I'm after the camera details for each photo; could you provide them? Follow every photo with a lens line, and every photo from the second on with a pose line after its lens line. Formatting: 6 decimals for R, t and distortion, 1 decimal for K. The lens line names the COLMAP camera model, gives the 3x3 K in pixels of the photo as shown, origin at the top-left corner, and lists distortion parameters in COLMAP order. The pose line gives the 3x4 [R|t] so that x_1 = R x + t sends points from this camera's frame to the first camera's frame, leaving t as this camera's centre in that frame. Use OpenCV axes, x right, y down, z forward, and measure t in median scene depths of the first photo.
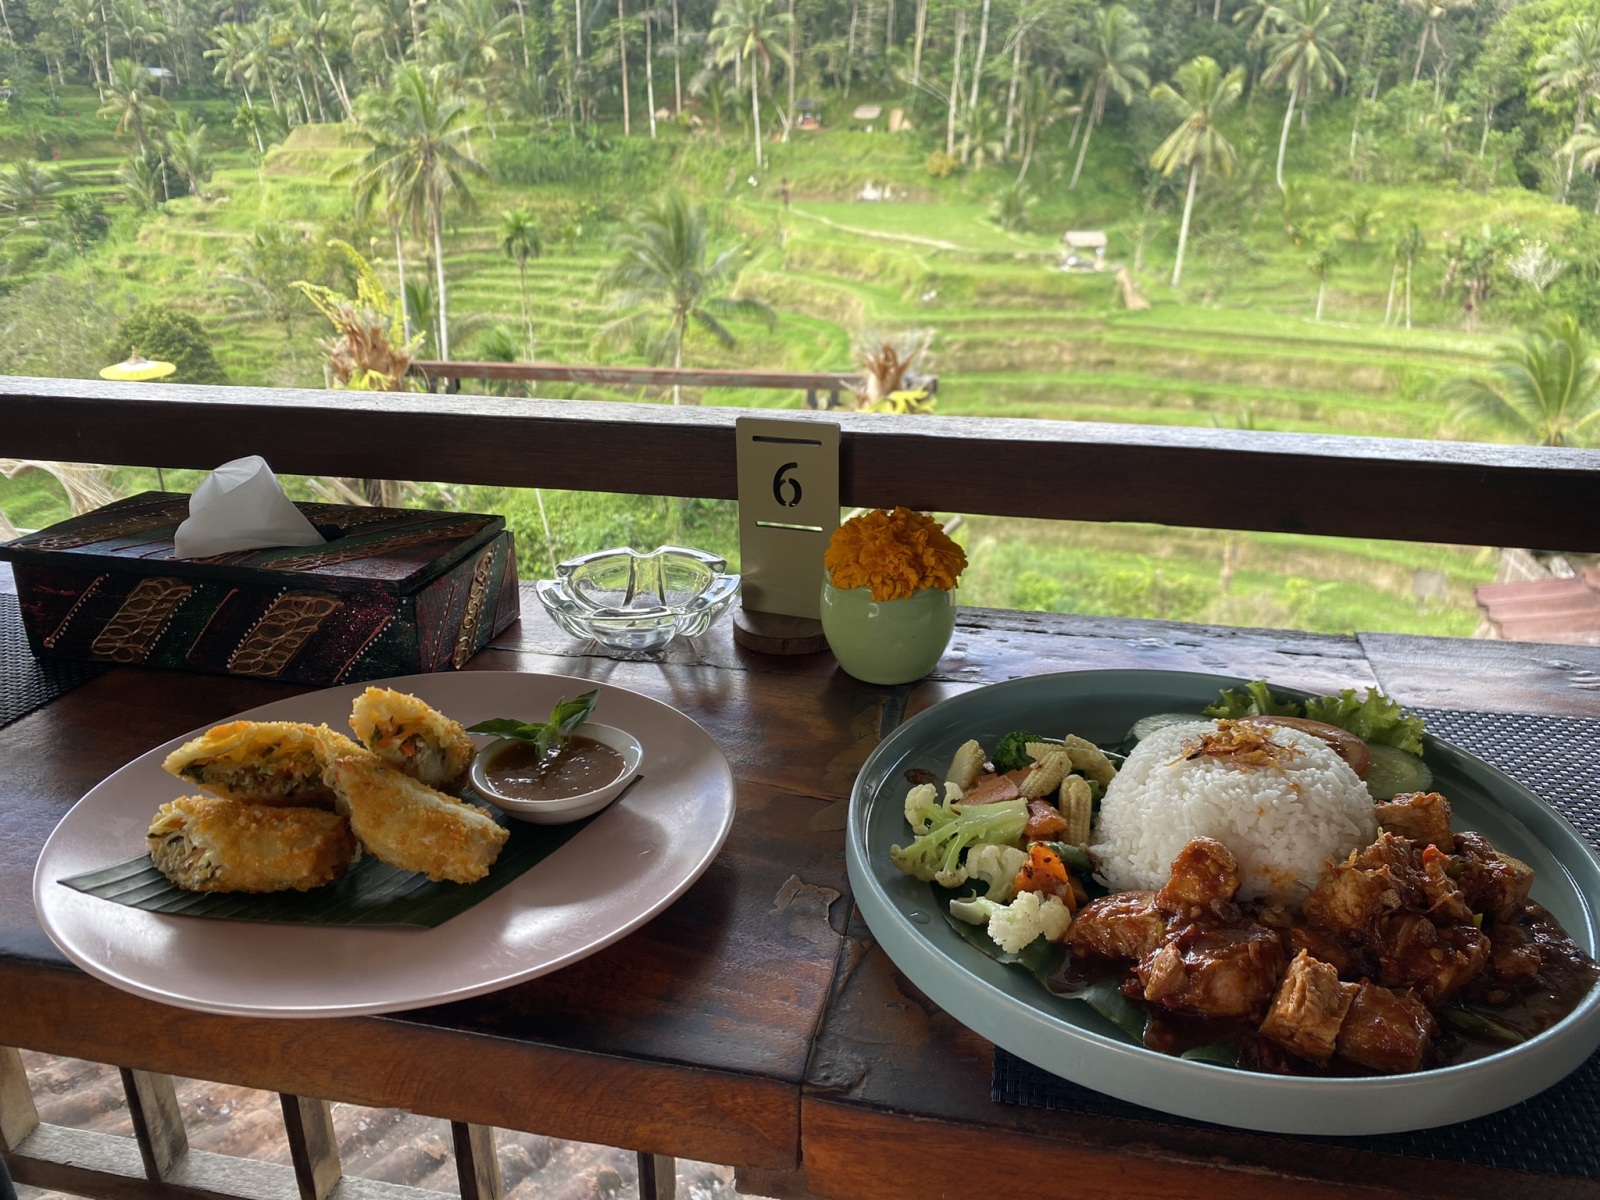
lens RADIAL K [[1228.4, 0, 794.1], [0, 1228.4, 592.6], [0, 0, 1]] dist [-0.029221, 0.040179]
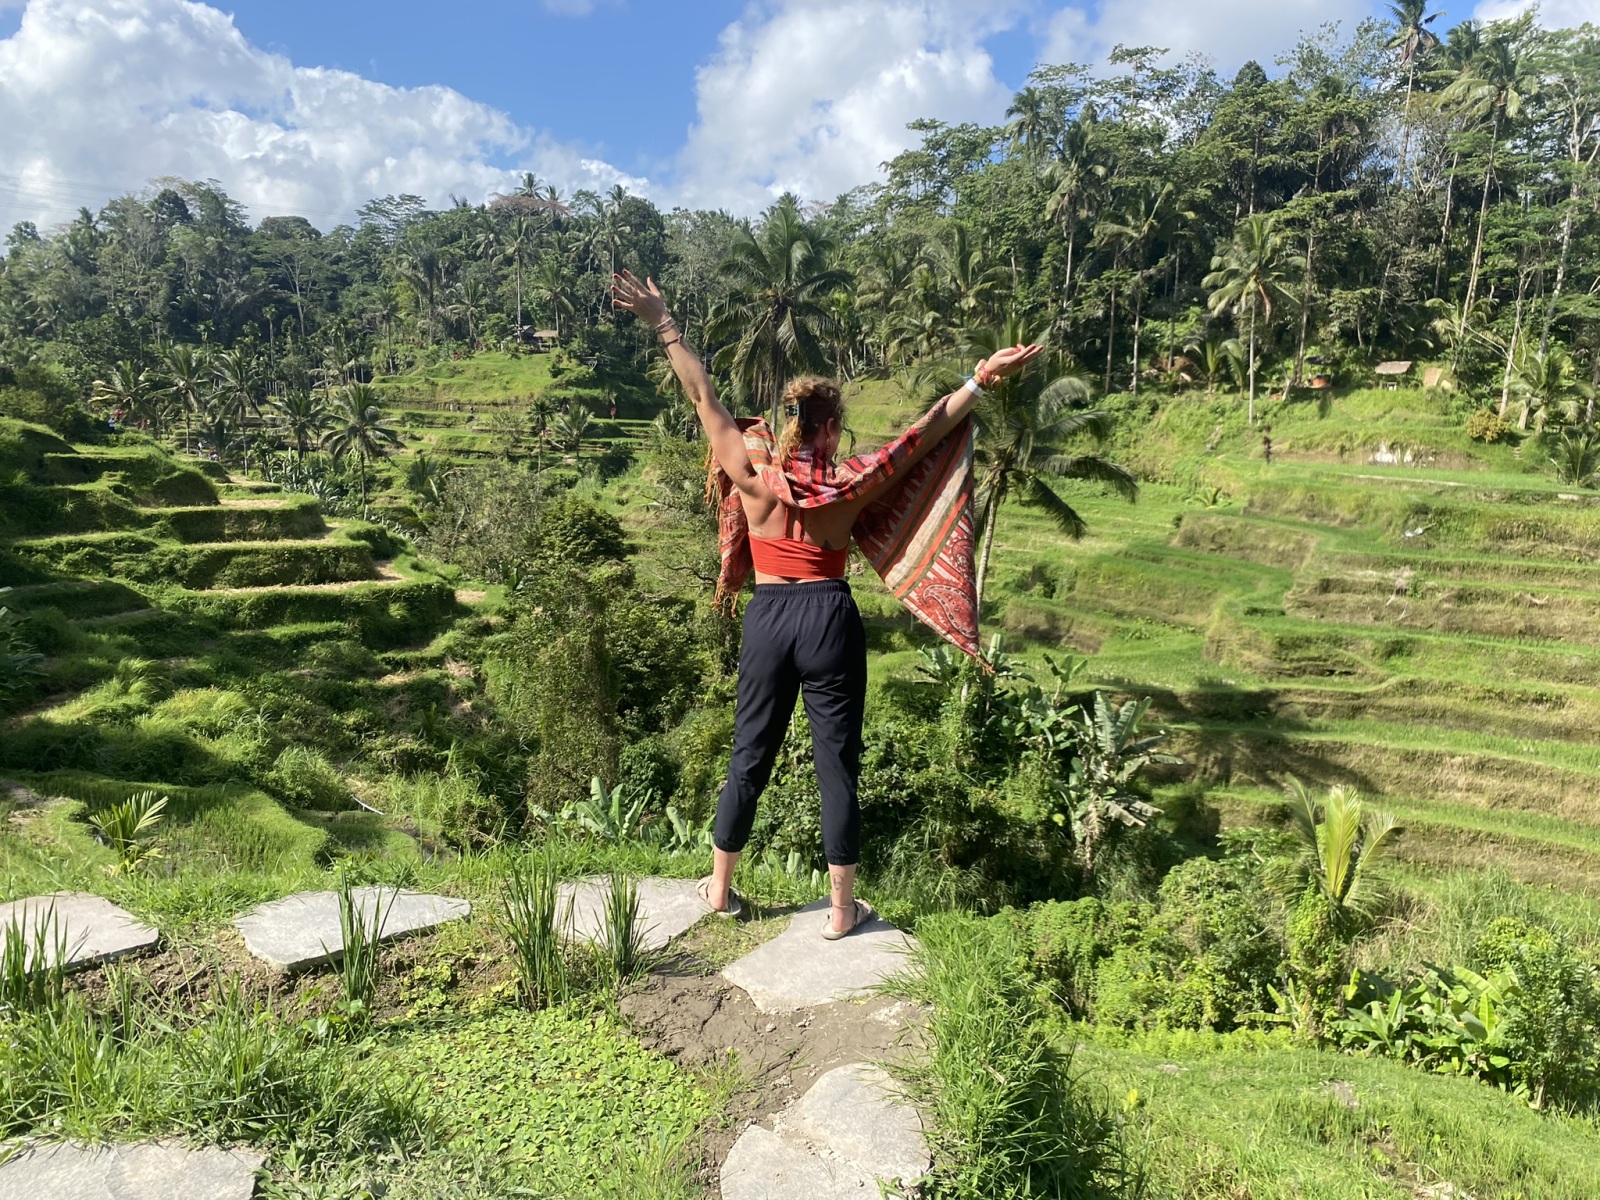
lens RADIAL K [[1223.2, 0, 786.9], [0, 1223.2, 591.0], [0, 0, 1]] dist [0.089626, -0.131288]
pose [[0.906111, 0.094127, -0.412434, 0.048100], [-0.192430, 0.959939, -0.203684, 0.010368], [0.376740, 0.263925, 0.887925, 0.121853]]
